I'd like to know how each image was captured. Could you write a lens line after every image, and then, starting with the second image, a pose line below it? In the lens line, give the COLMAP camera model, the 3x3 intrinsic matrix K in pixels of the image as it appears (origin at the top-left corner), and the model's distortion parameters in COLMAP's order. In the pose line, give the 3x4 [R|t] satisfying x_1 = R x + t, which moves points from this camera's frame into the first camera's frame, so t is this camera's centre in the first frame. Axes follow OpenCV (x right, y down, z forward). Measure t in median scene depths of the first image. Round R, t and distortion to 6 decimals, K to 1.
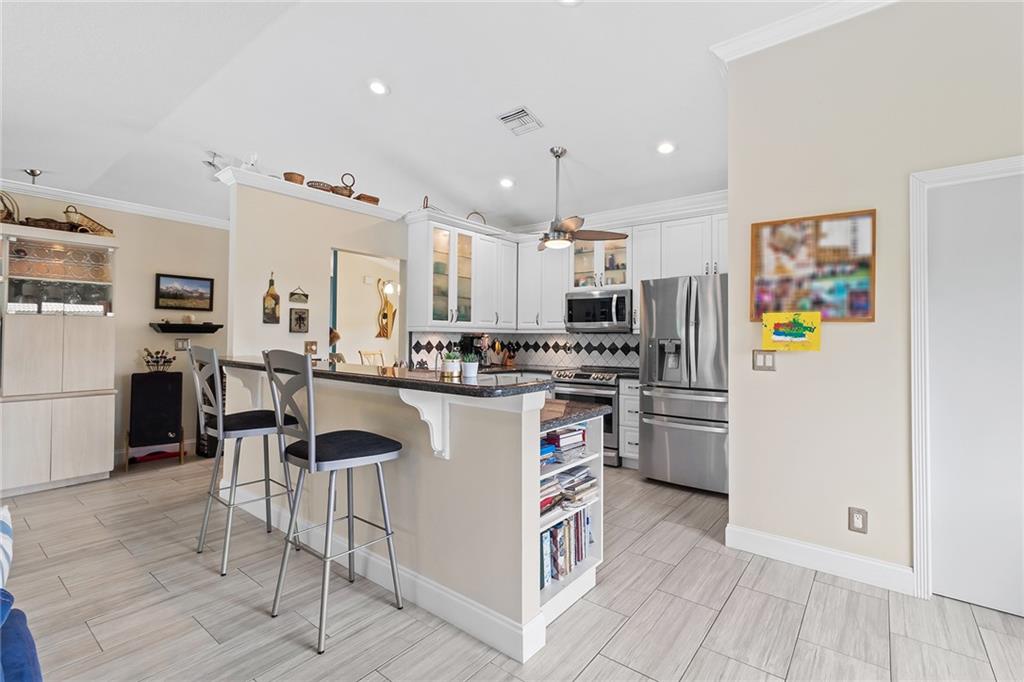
lens RADIAL K [[469.0, 0, 513.7], [0, 469.0, 327.4], [0, 0, 1]] dist [0.003156, -0.000240]
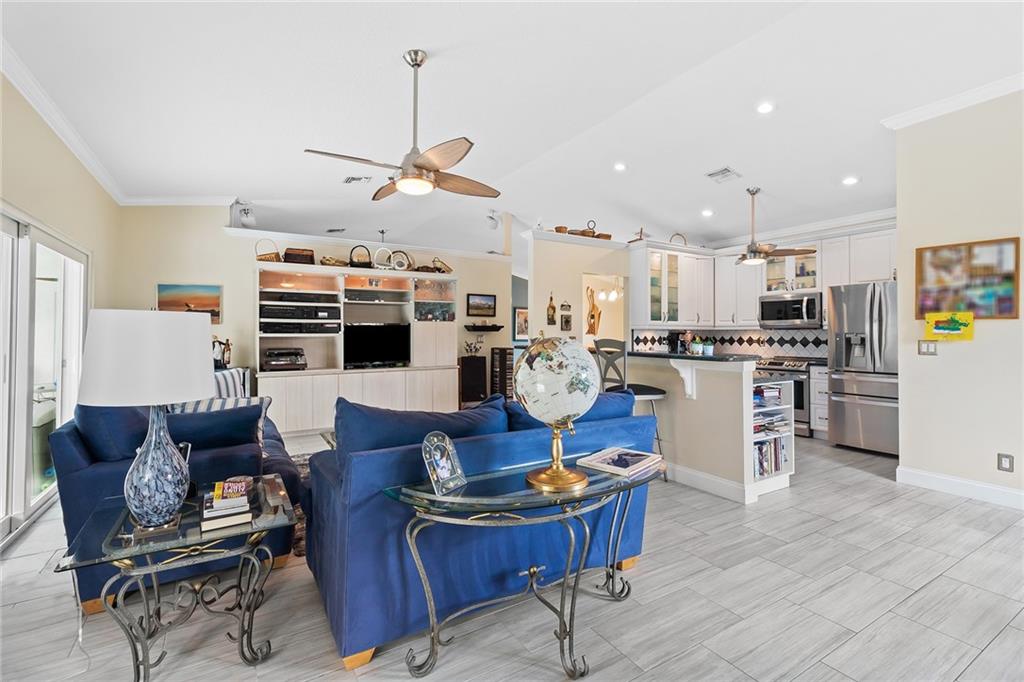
lens RADIAL K [[469.0, 0, 513.7], [0, 469.0, 327.4], [0, 0, 1]] dist [0.003156, -0.000240]
pose [[0.937554, -0.010632, -0.347676, -0.079579], [0.012506, 0.999917, 0.003148, -0.005512], [0.347614, -0.007299, 0.937609, -0.456607]]
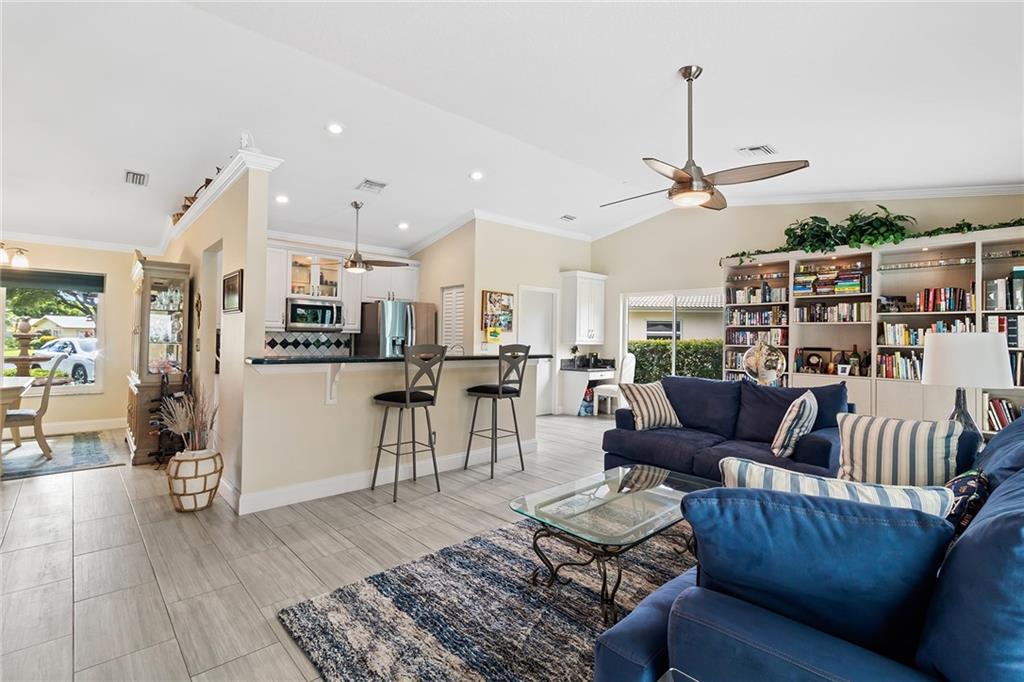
lens RADIAL K [[469.0, 0, 513.7], [0, 469.0, 327.4], [0, 0, 1]] dist [0.003156, -0.000240]
pose [[0.152592, 0.017081, 0.988142, -1.207734], [-0.032176, 0.999406, -0.012307, -0.002270], [-0.987765, -0.029917, 0.153051, 0.304130]]
